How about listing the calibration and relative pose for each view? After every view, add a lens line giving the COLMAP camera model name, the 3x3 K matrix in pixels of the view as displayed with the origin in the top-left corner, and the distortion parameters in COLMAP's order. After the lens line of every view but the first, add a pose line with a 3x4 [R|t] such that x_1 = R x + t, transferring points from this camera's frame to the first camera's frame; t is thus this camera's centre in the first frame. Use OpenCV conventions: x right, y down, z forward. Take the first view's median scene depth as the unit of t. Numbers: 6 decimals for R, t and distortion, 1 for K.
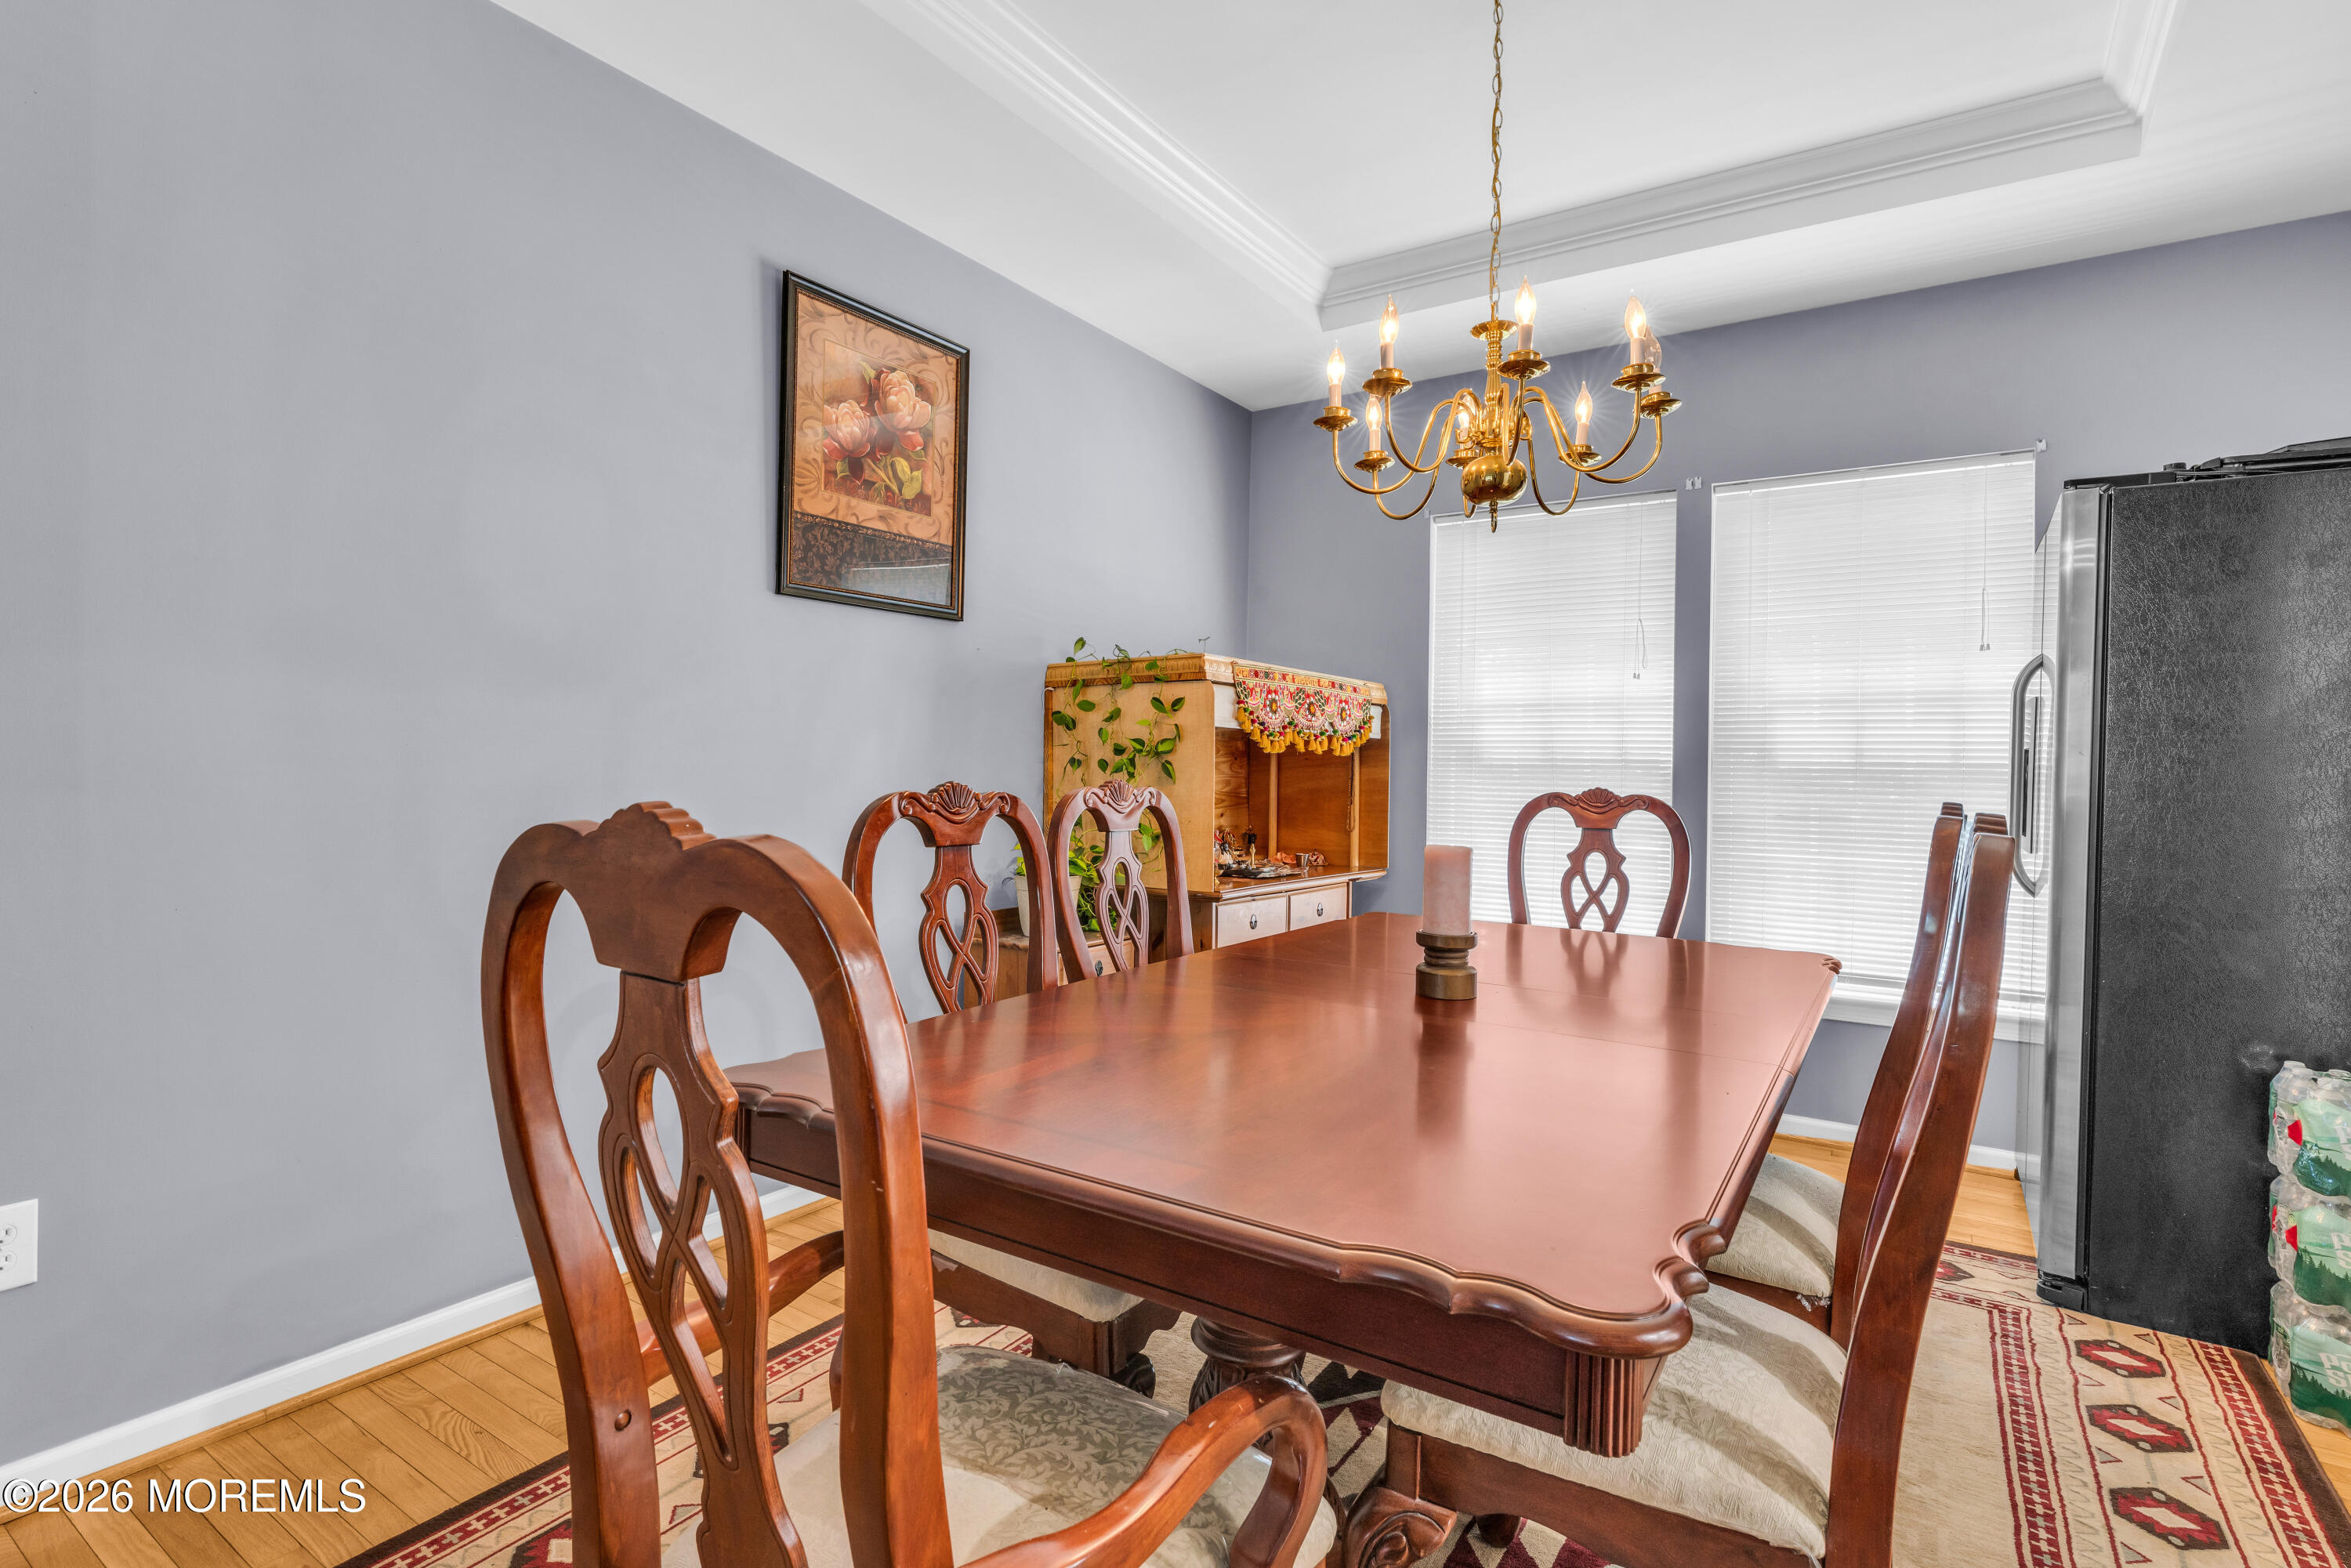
lens RADIAL K [[1110.2, 0, 1177.8], [0, 1110.2, 781.4], [0, 0, 1]] dist [-0.002102, -0.001385]
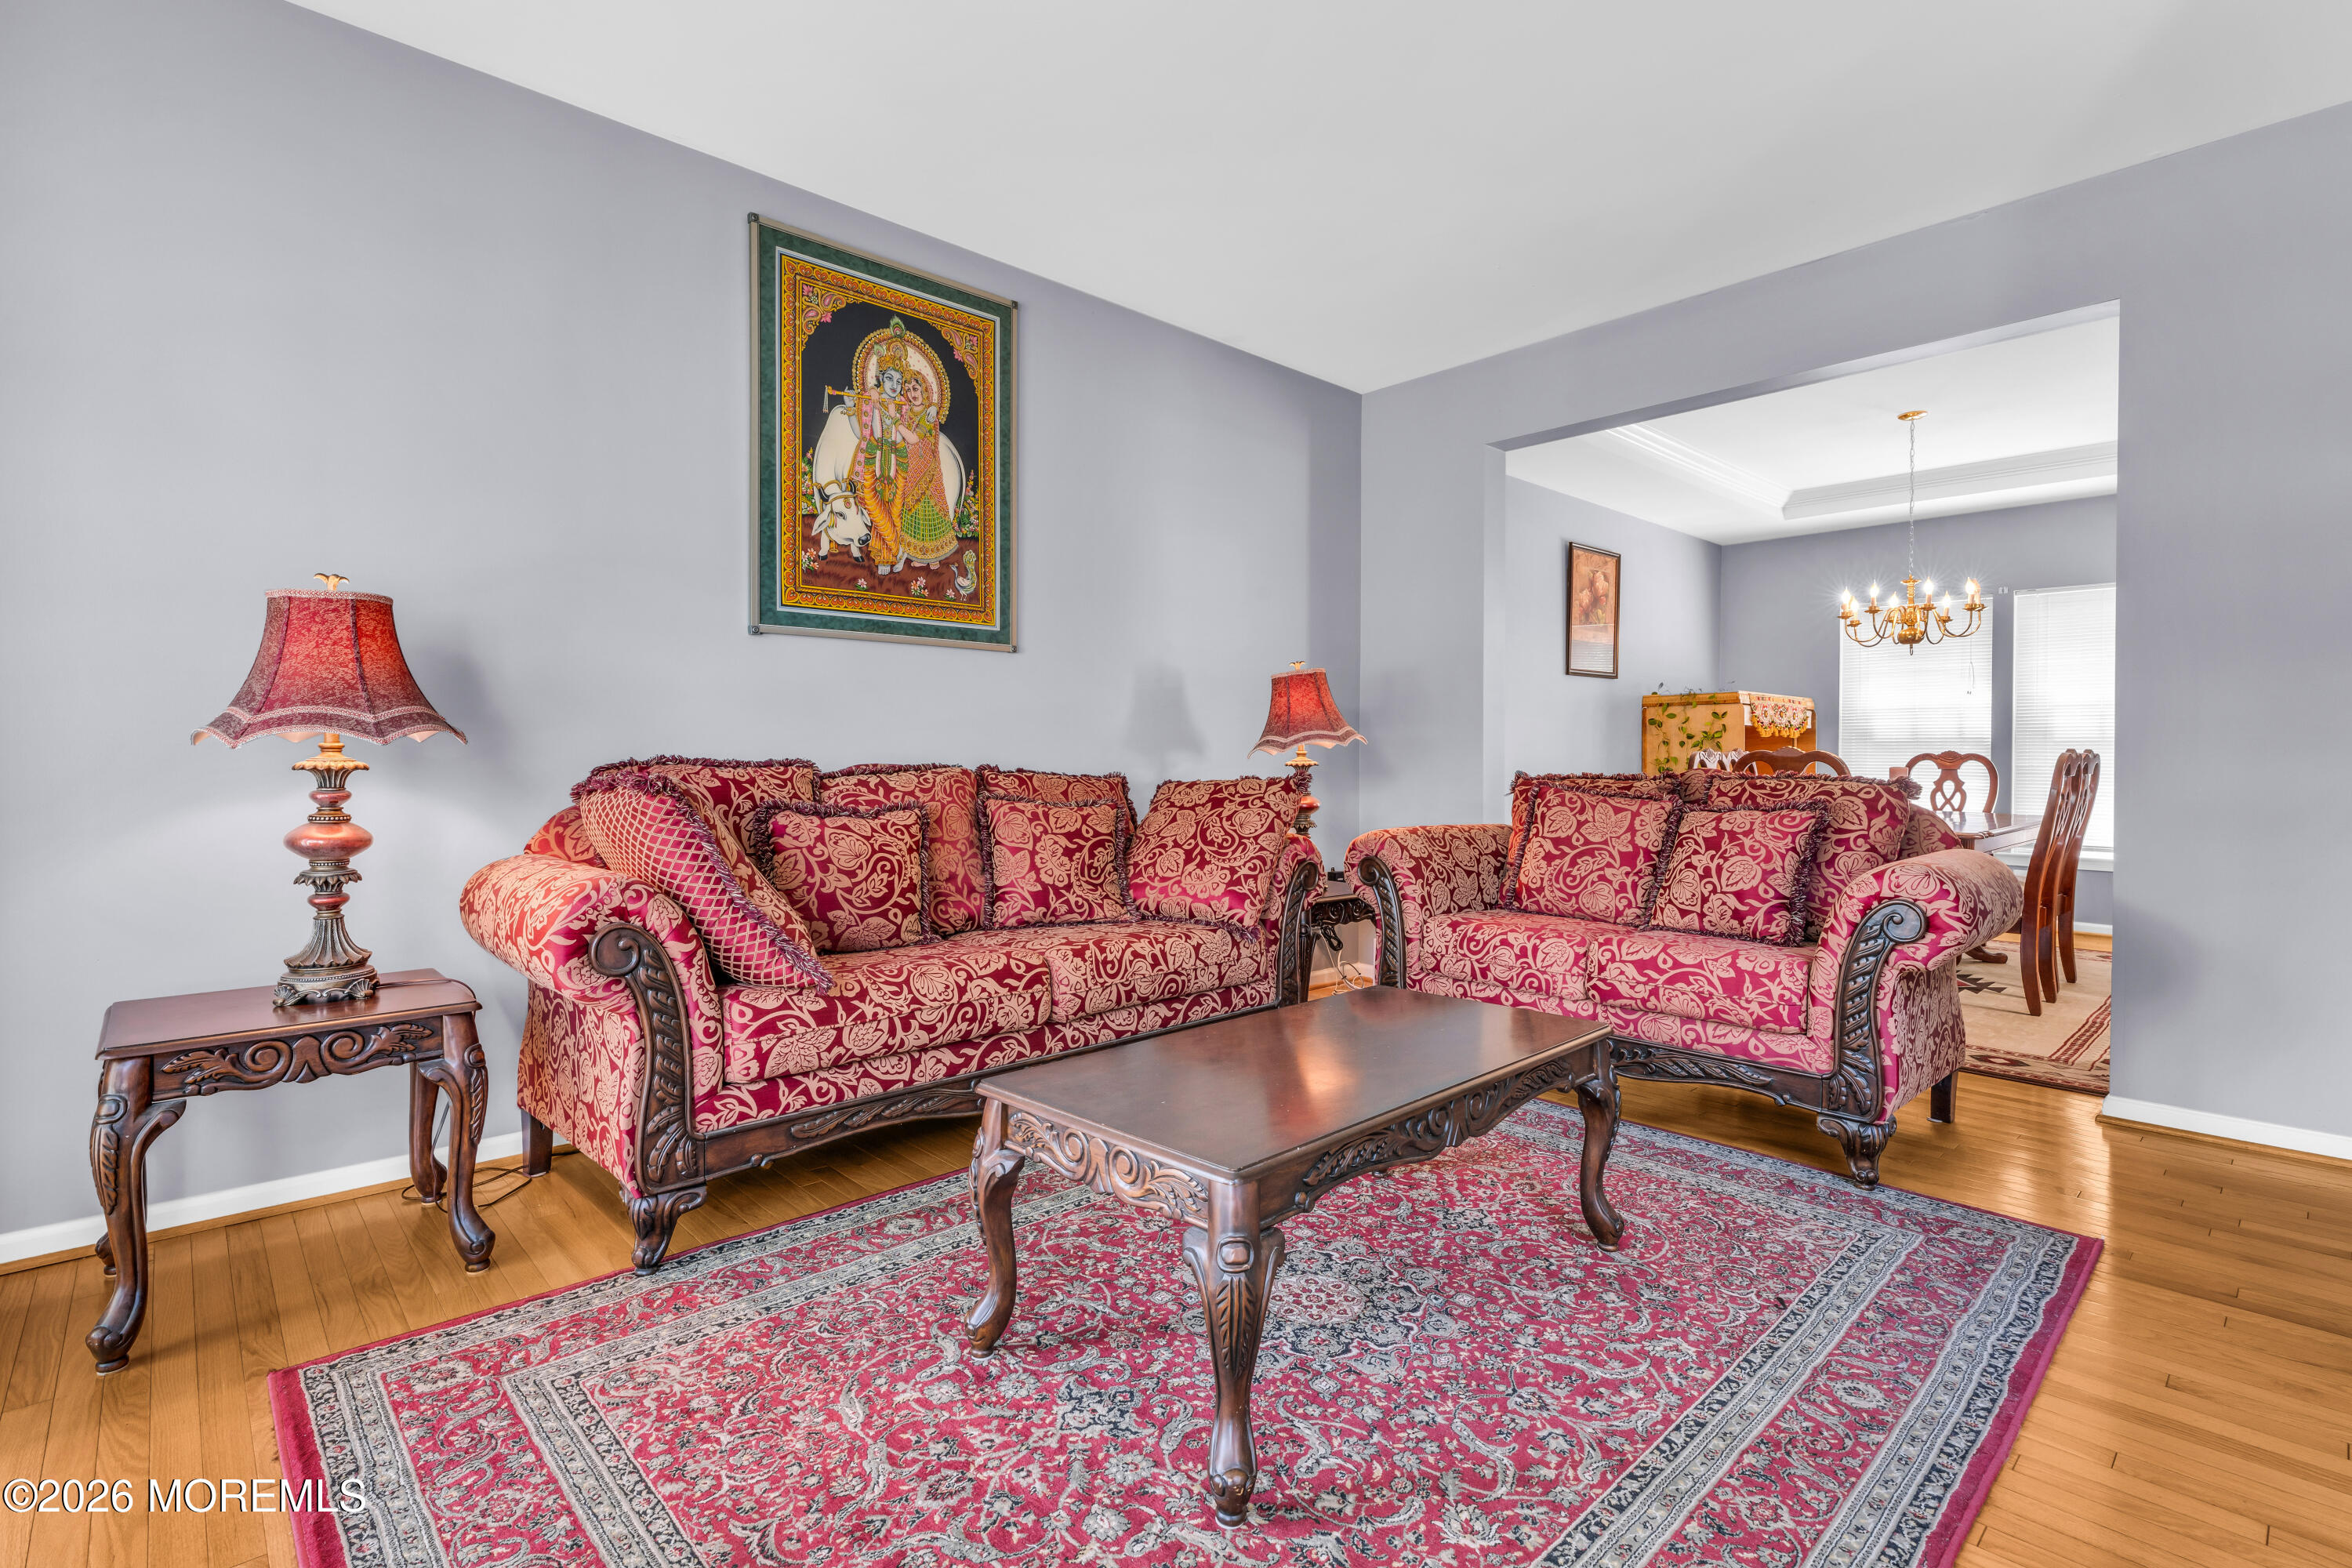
lens RADIAL K [[1110.7, 0, 1175.3], [0, 1110.7, 776.0], [0, 0, 1]] dist [-0.002102, -0.001385]
pose [[0.973767, -0.011043, -0.227281, -0.523494], [0.011964, 0.999925, 0.002677, 0.028570], [0.227234, -0.005326, 0.973826, -1.262087]]
